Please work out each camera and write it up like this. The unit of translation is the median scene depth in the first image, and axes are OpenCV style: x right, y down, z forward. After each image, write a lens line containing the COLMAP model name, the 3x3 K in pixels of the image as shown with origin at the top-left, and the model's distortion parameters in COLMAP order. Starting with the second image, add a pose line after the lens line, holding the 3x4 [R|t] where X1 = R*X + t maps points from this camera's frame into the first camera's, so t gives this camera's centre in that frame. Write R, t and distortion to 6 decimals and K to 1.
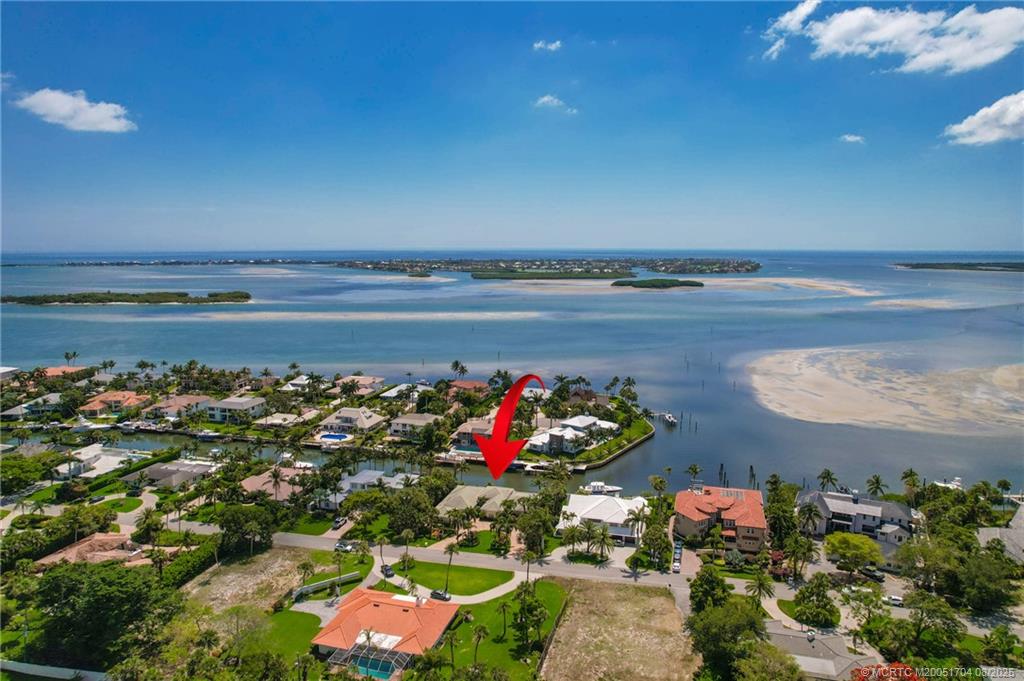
lens RADIAL K [[645.9, 0, 512.0], [0, 645.9, 340.5], [0, 0, 1]] dist [-0.030032, -0.000272]
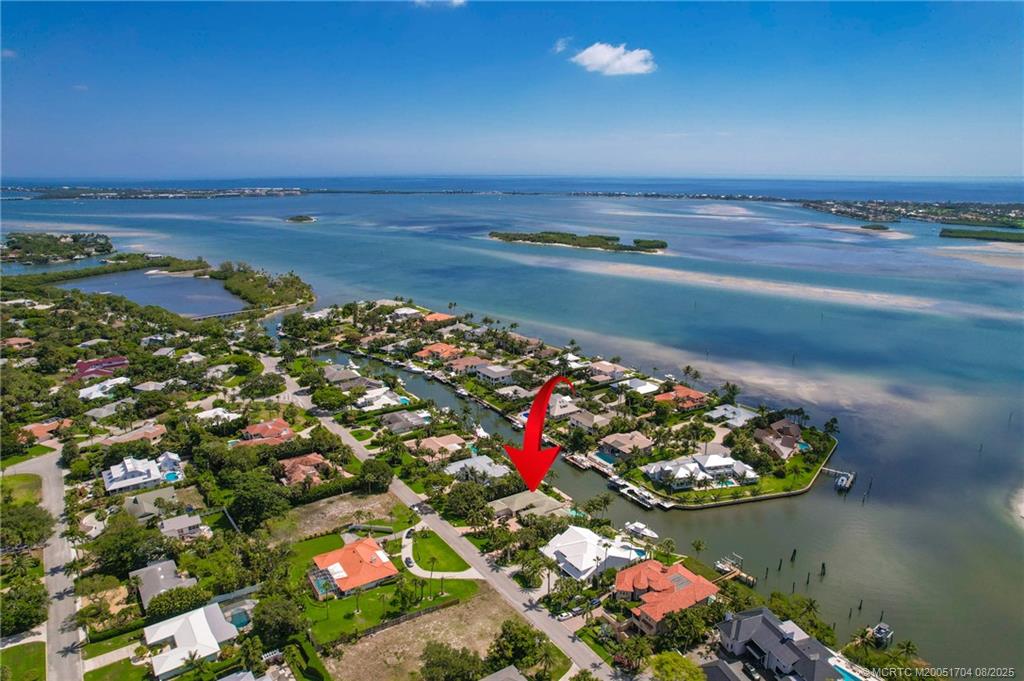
lens RADIAL K [[645.9, 0, 512.0], [0, 645.9, 340.5], [0, 0, 1]] dist [-0.030032, -0.000272]
pose [[0.755185, 0.162949, -0.634936, 0.654894], [-0.094839, 0.985580, 0.140137, -0.236542], [0.648615, -0.045613, 0.759748, 0.041583]]
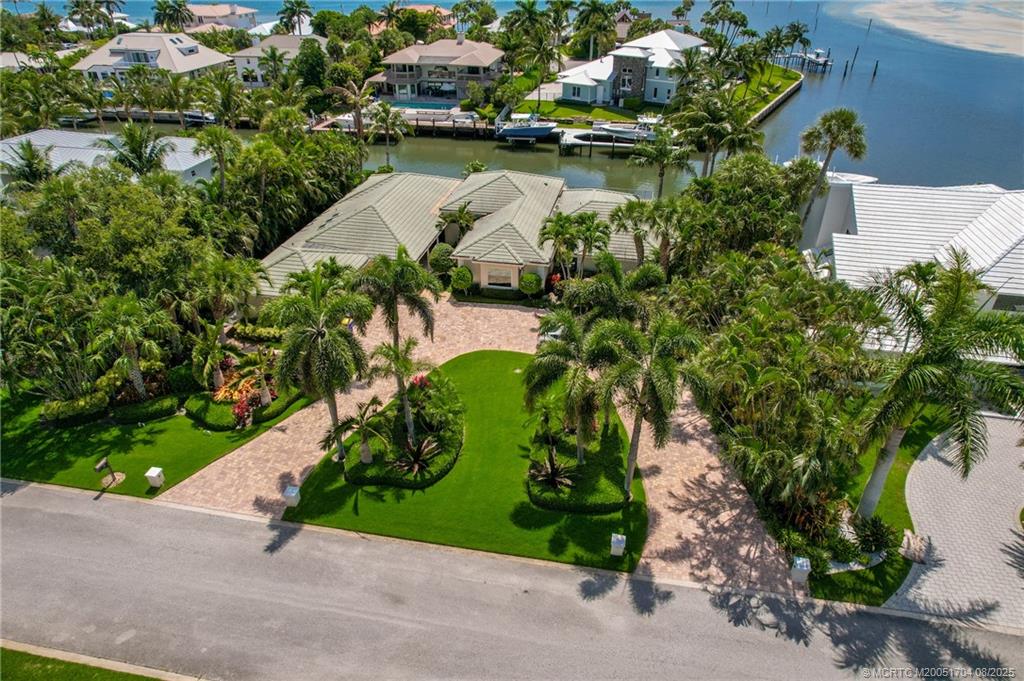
lens RADIAL K [[645.9, 0, 512.0], [0, 645.9, 340.5], [0, 0, 1]] dist [-0.030032, -0.000272]
pose [[0.998243, -0.034101, 0.048465, -0.037817], [0.011613, 0.914549, 0.404309, 0.182945], [-0.058111, -0.403036, 0.913337, 0.725758]]
